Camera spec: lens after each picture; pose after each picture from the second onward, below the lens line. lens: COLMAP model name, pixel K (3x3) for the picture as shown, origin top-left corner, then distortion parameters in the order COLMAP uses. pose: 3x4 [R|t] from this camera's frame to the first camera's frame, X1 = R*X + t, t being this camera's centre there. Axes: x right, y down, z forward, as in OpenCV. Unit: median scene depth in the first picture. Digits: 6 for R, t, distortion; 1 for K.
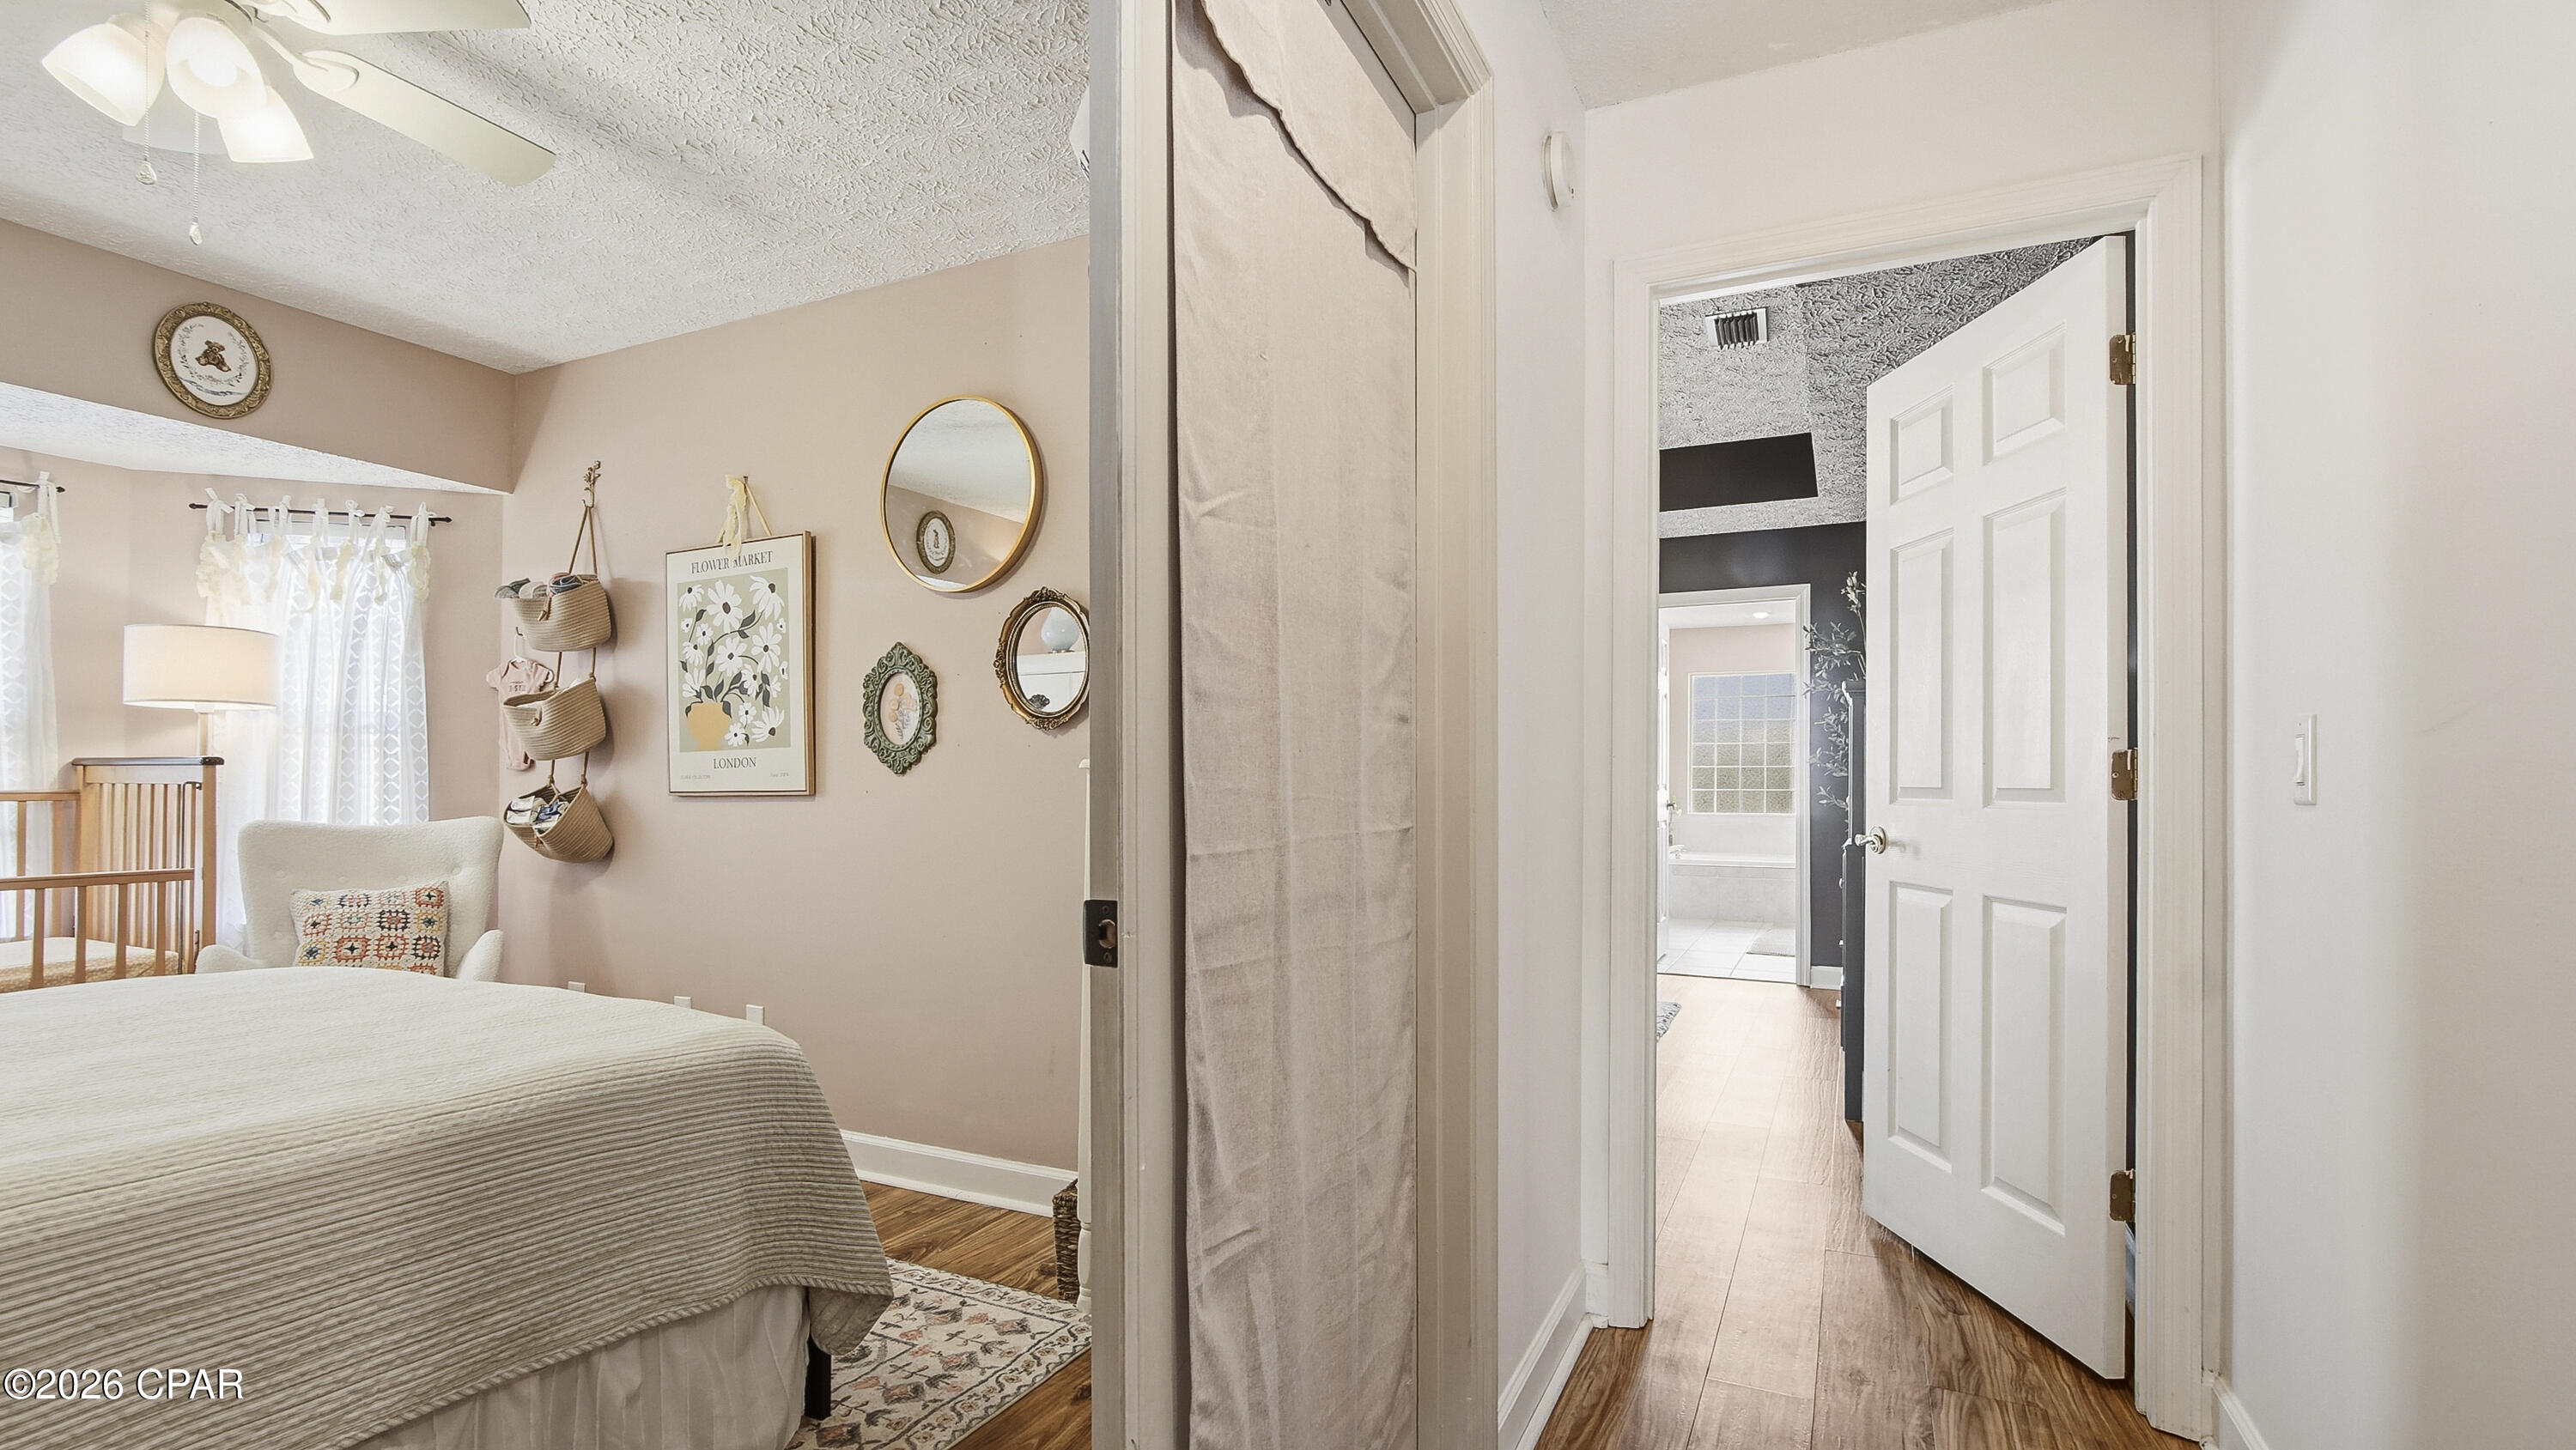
lens RADIAL K [[1171.0, 0, 1283.5], [0, 1171.0, 749.1], [0, 0, 1]] dist [-0.001494, 0.001123]
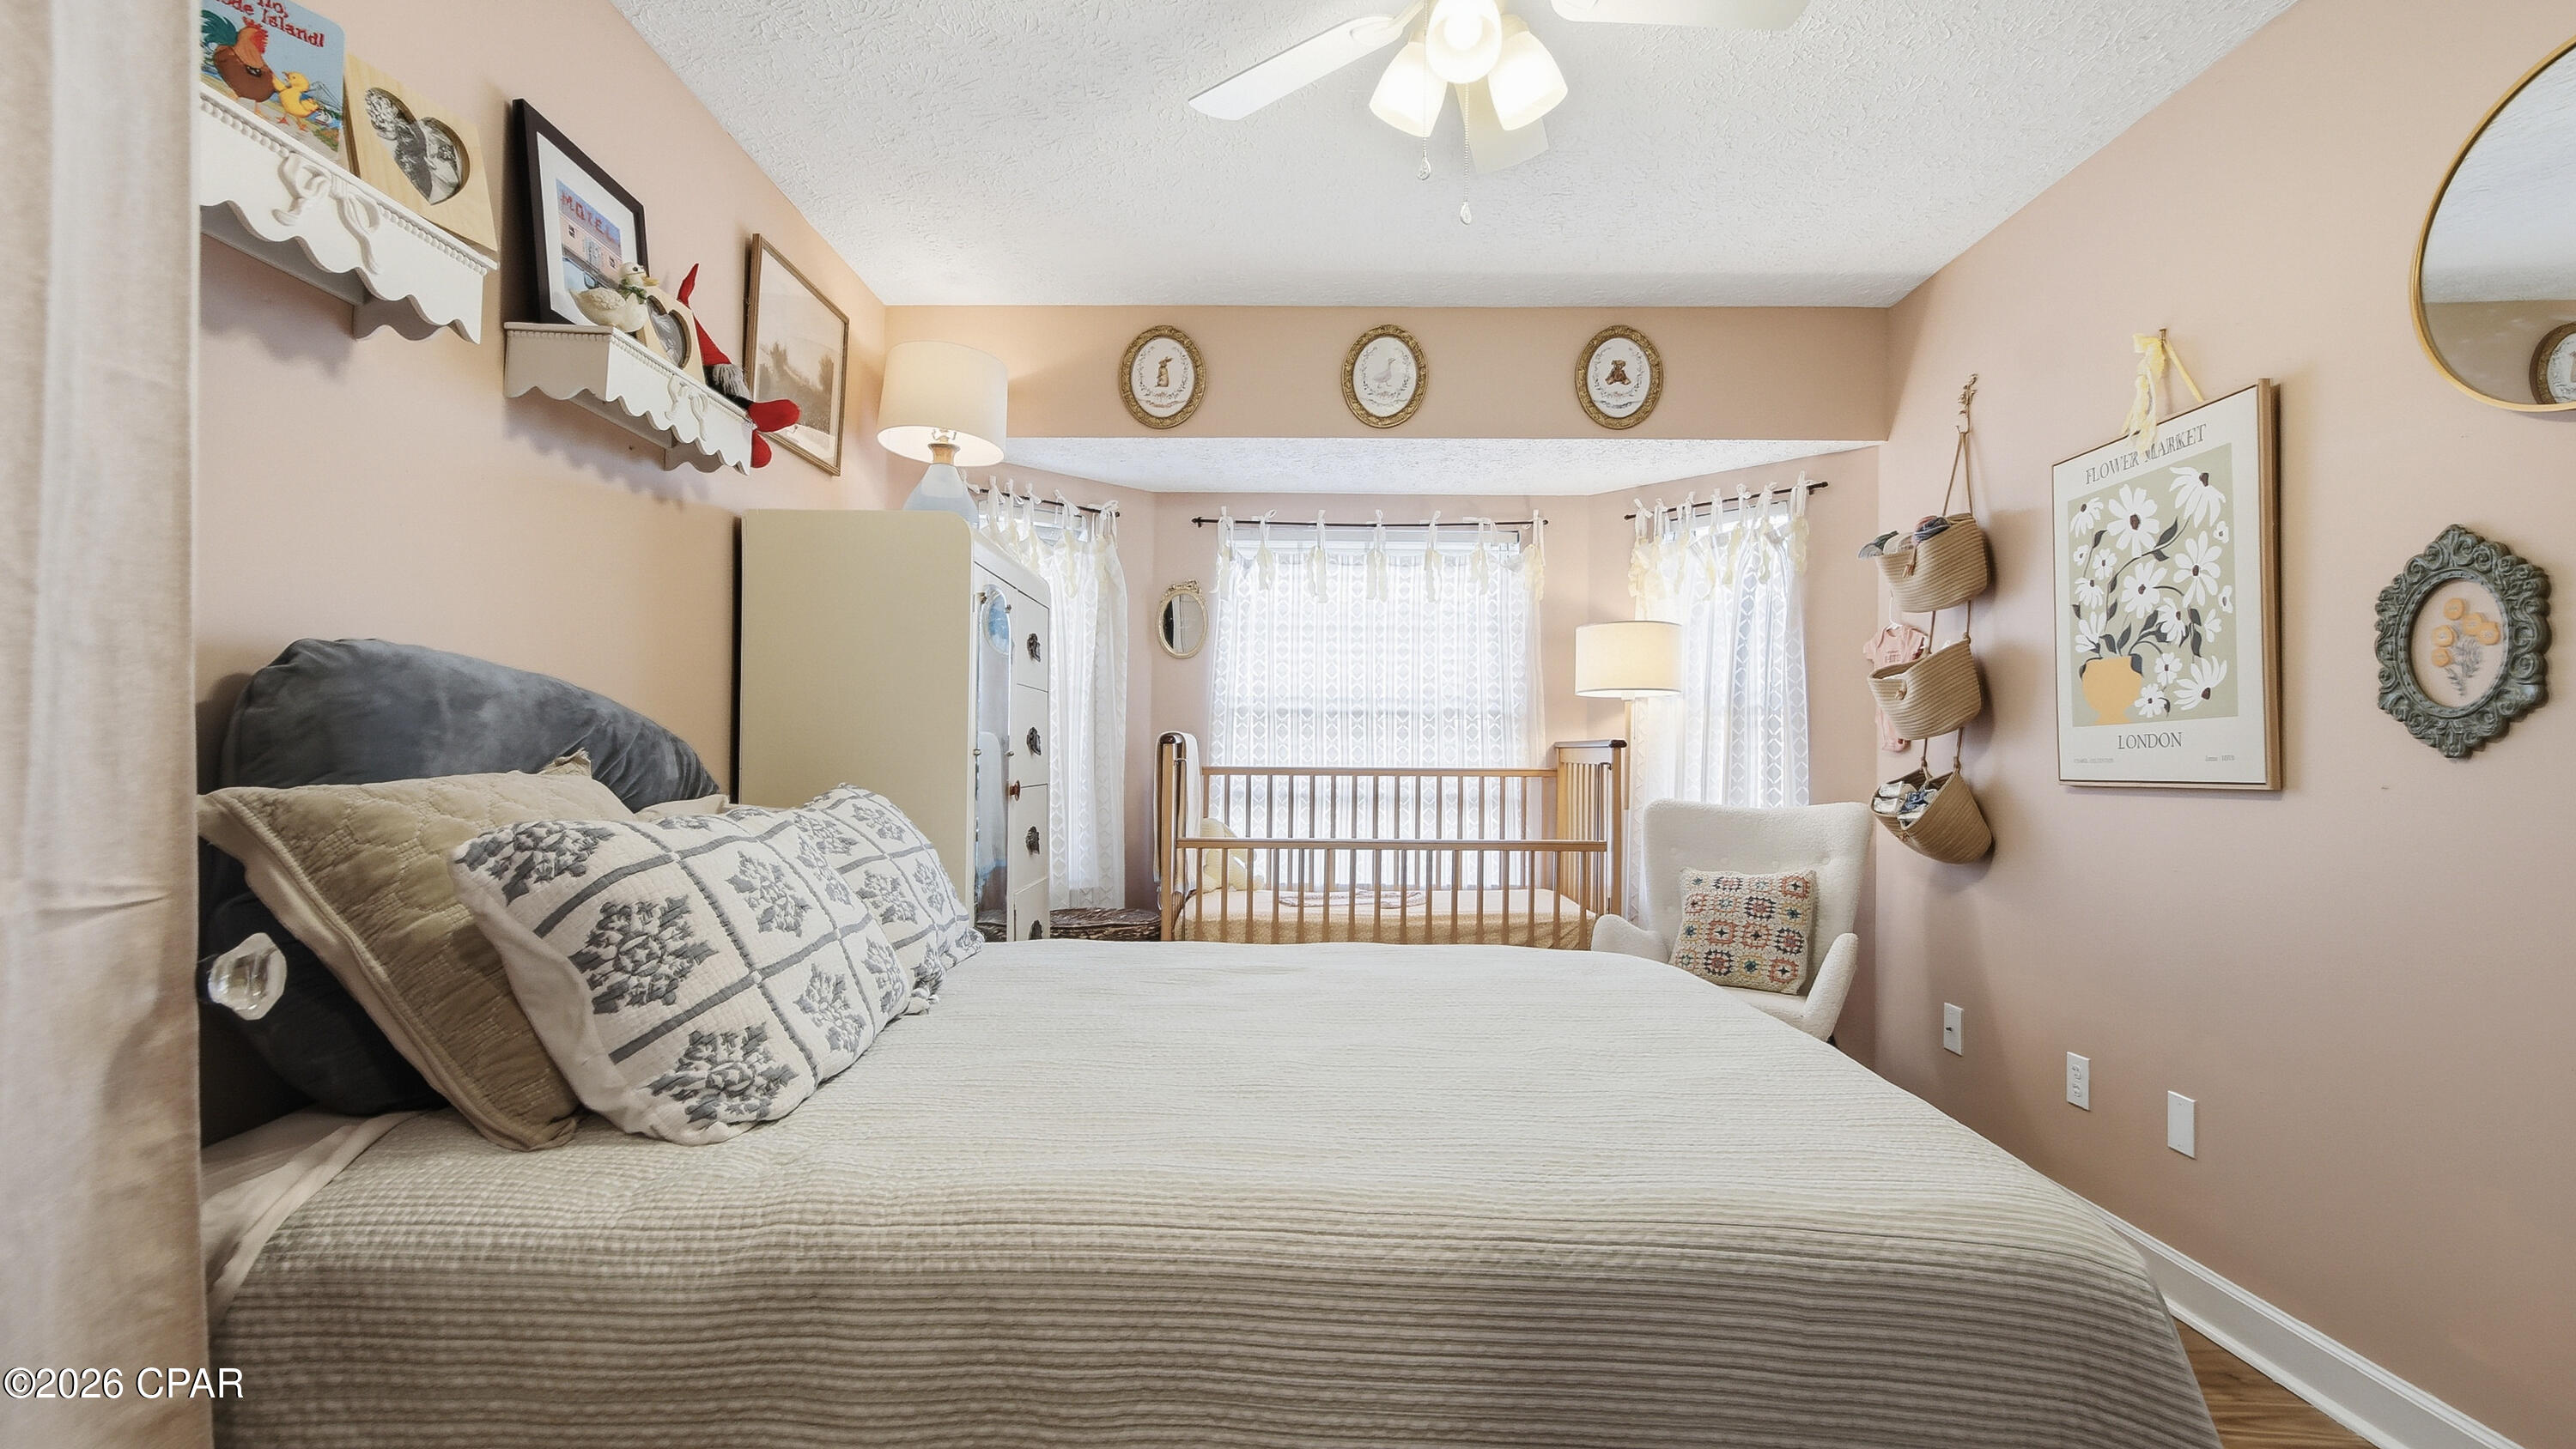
lens RADIAL K [[1170.9, 0, 1283.5], [0, 1170.9, 748.6], [0, 0, 1]] dist [-0.001494, 0.001123]
pose [[0.421418, -0.002796, -0.906862, -0.051899], [0.020010, 0.999780, 0.006216, 0.001623], [0.906646, -0.020766, 0.421381, 0.233142]]
